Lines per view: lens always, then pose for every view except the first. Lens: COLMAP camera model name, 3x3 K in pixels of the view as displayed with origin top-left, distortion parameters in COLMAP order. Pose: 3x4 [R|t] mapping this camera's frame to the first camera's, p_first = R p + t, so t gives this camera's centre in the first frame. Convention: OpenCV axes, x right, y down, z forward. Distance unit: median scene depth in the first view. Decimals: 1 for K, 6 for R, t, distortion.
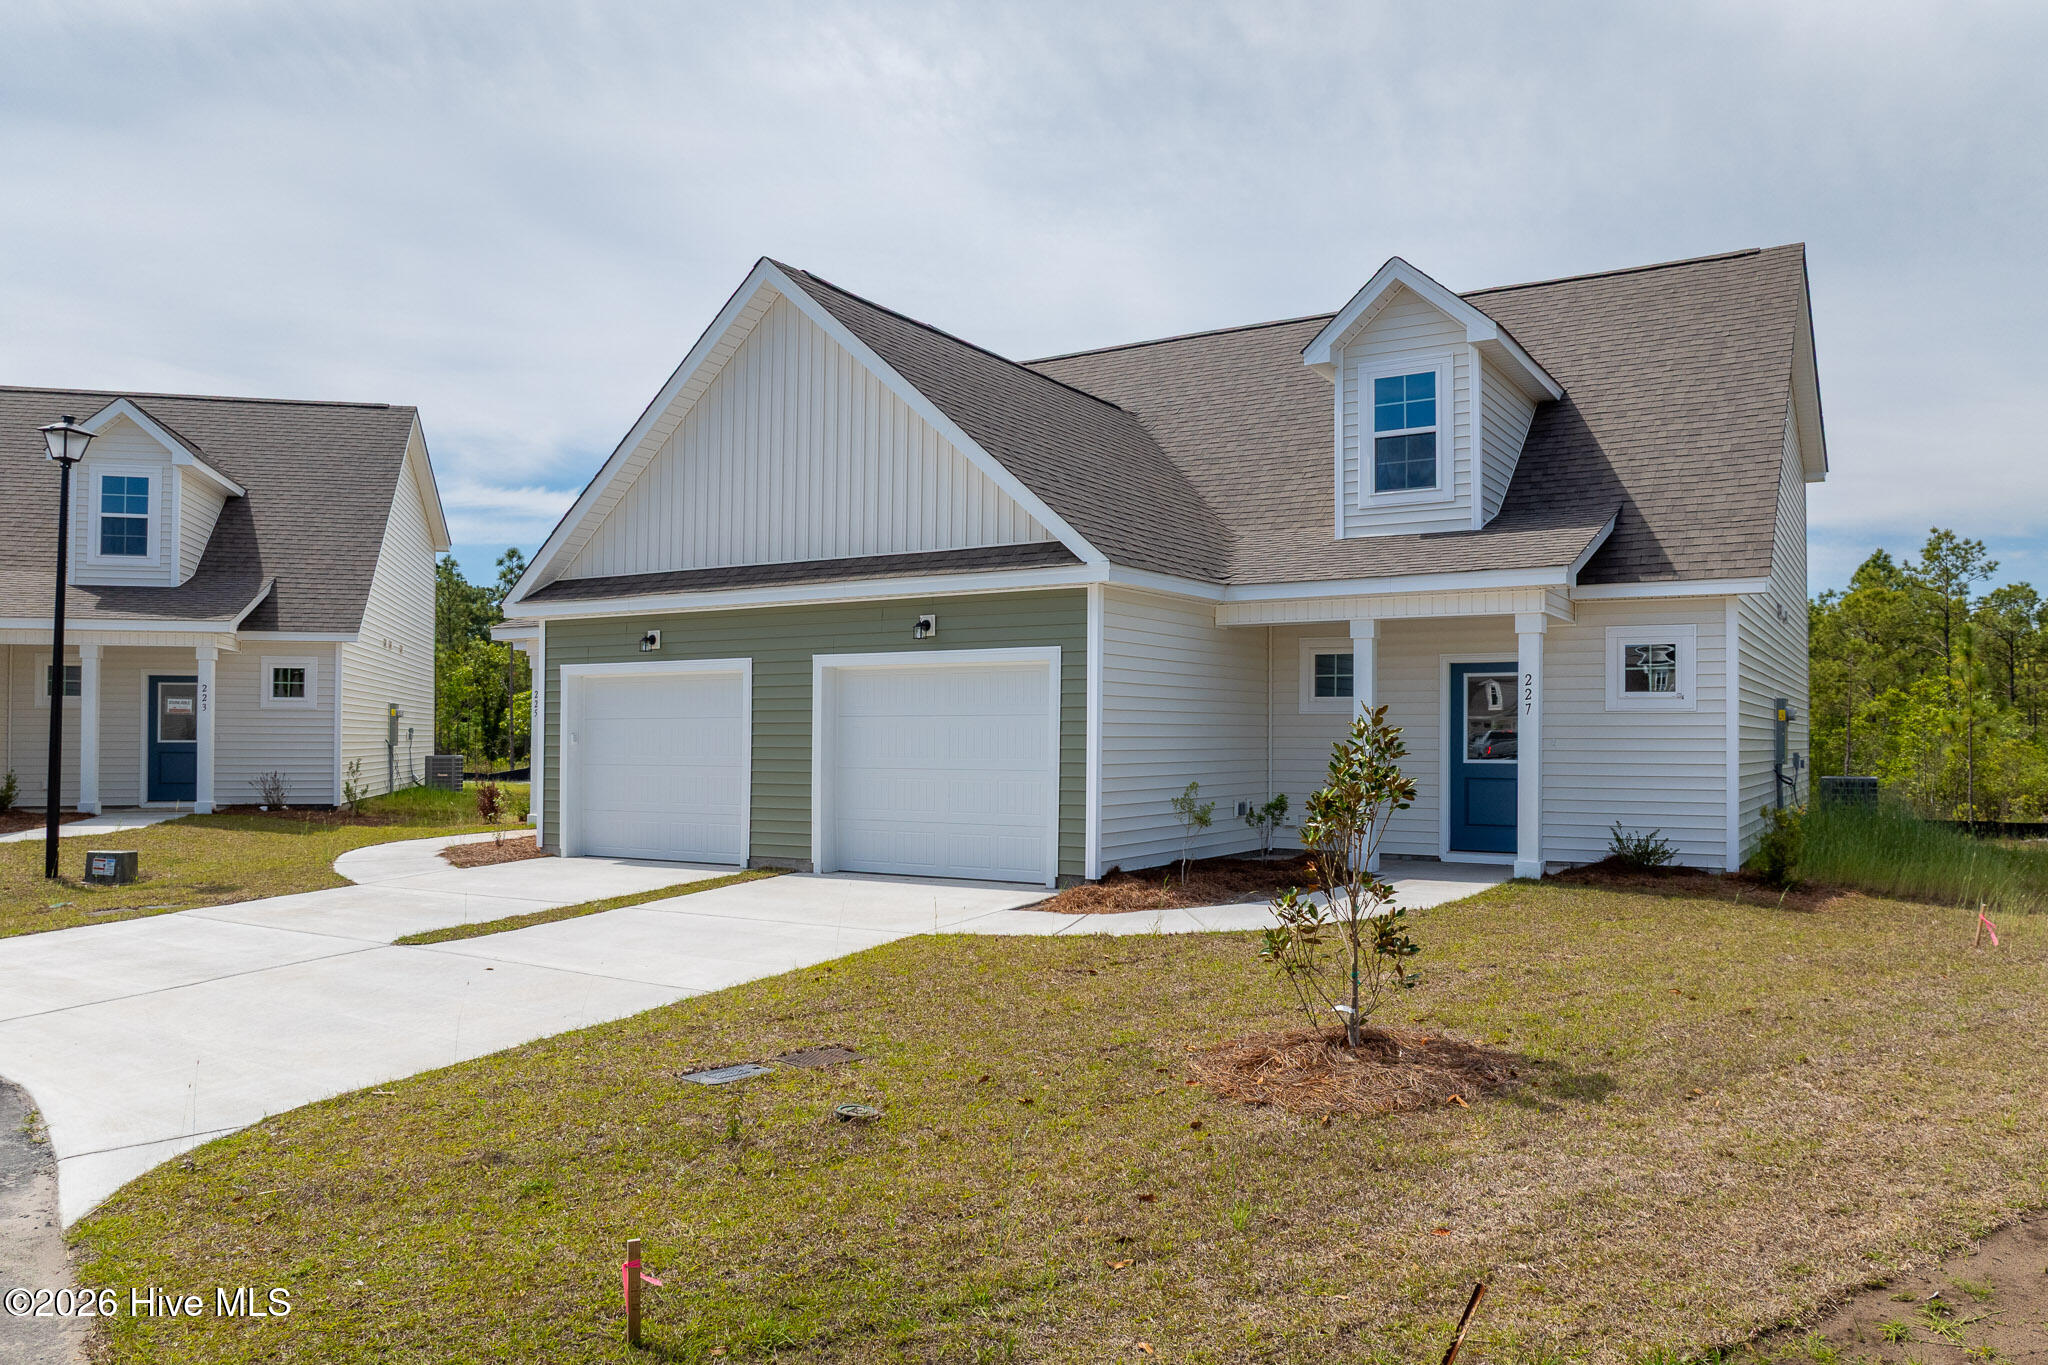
lens RADIAL K [[1467.2, 0, 1023.6], [0, 1467.2, 748.8], [0, 0, 1]] dist [-0.005599, -0.004262]
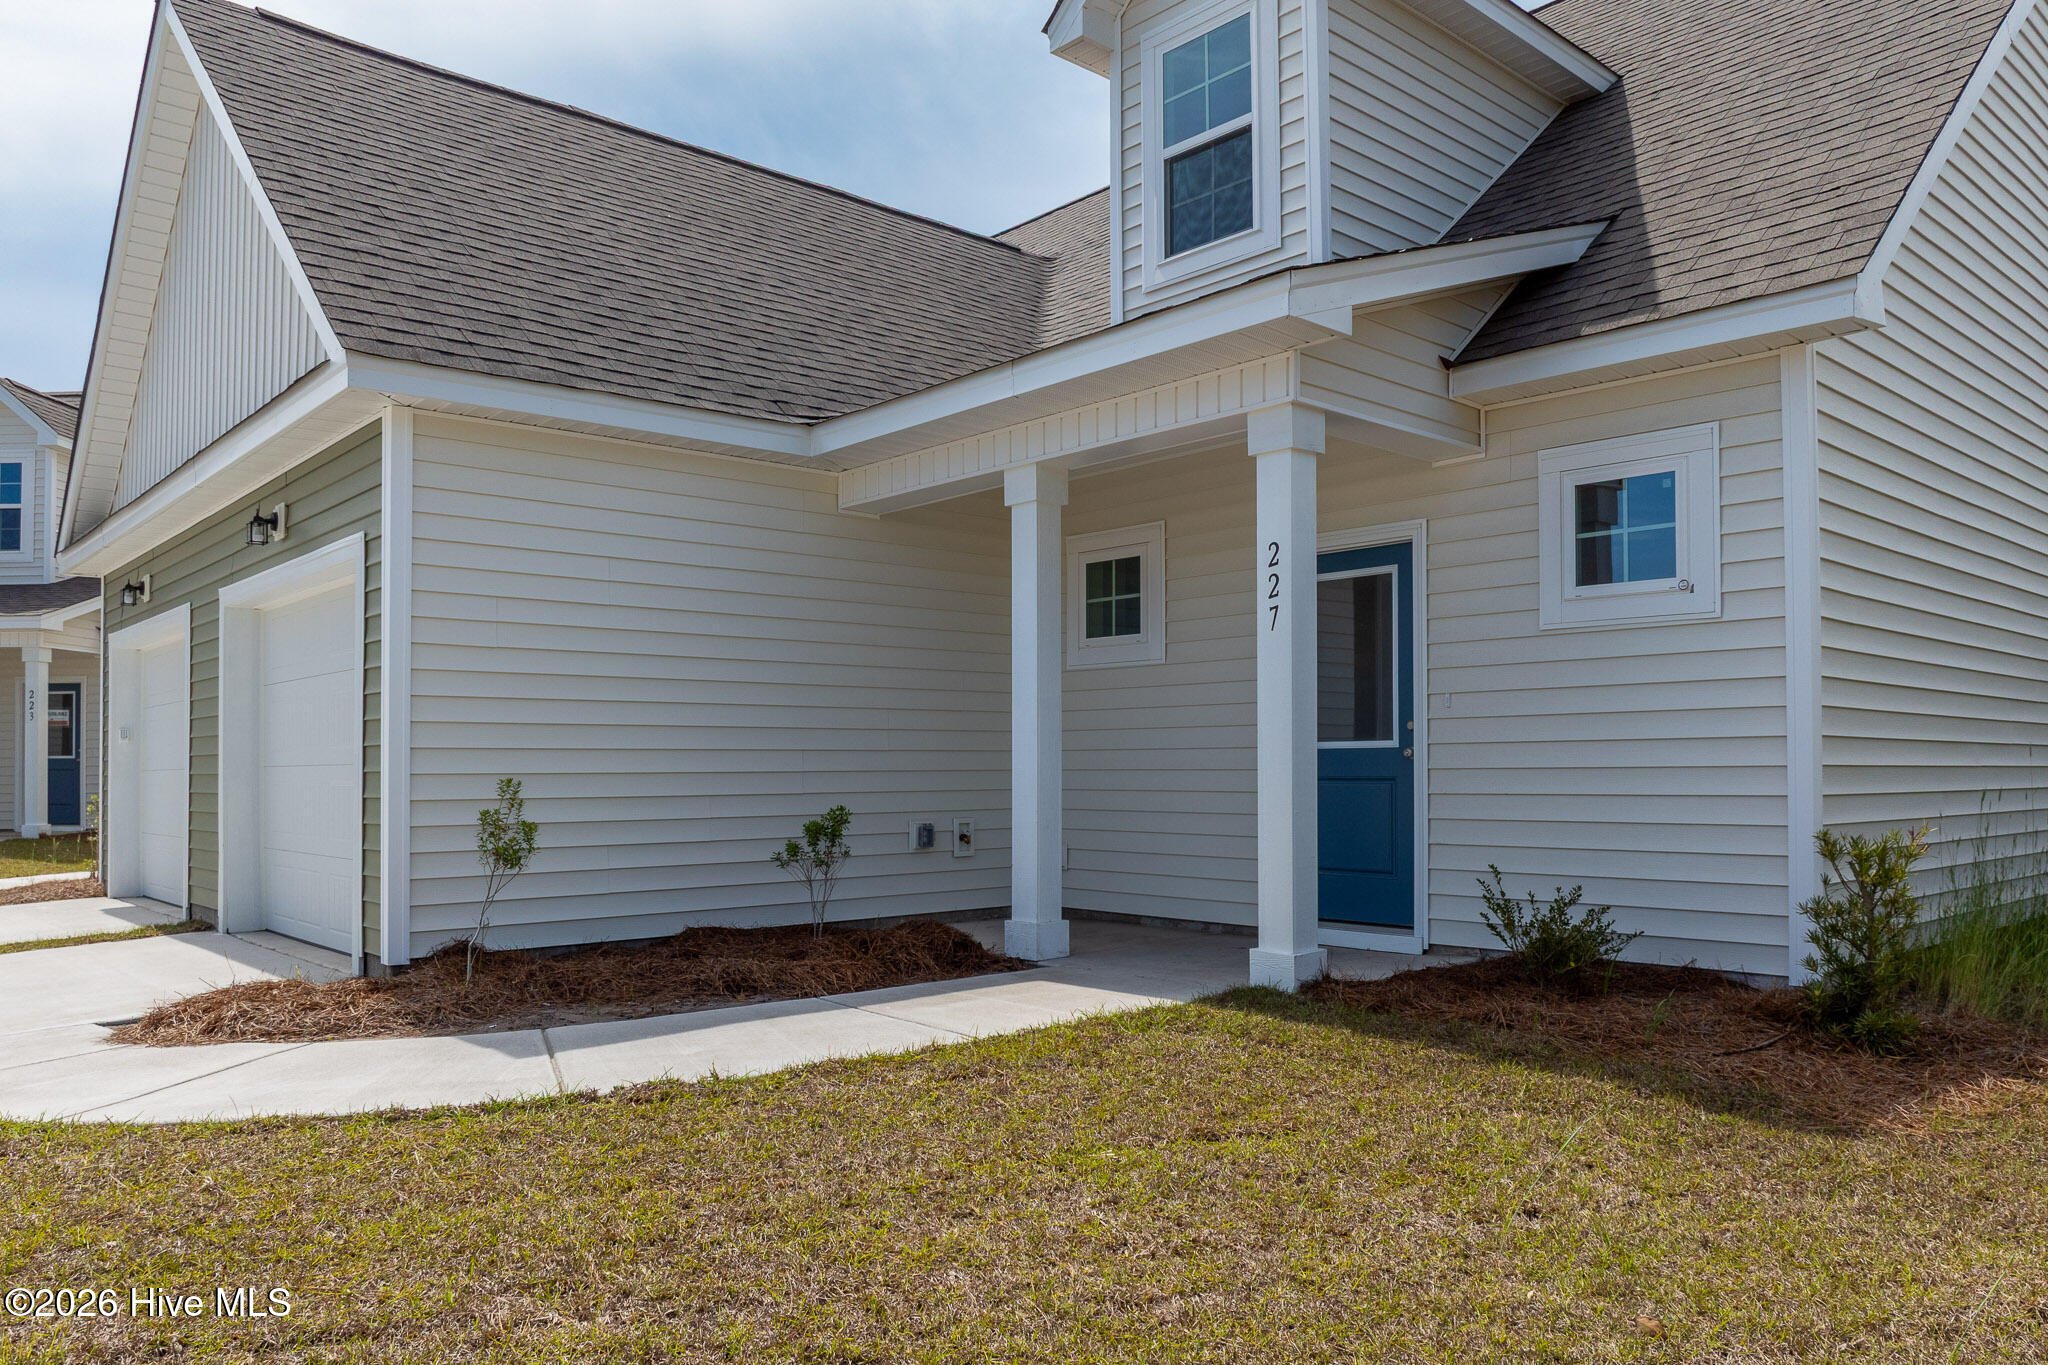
lens RADIAL K [[1467.2, 0, 1023.6], [0, 1467.2, 748.8], [0, 0, 1]] dist [-0.005599, -0.004262]
pose [[0.956787, -0.013594, -0.290472, 0.375826], [0.007089, 0.999700, -0.023436, 0.022221], [0.290704, 0.020364, 0.956596, 0.504683]]
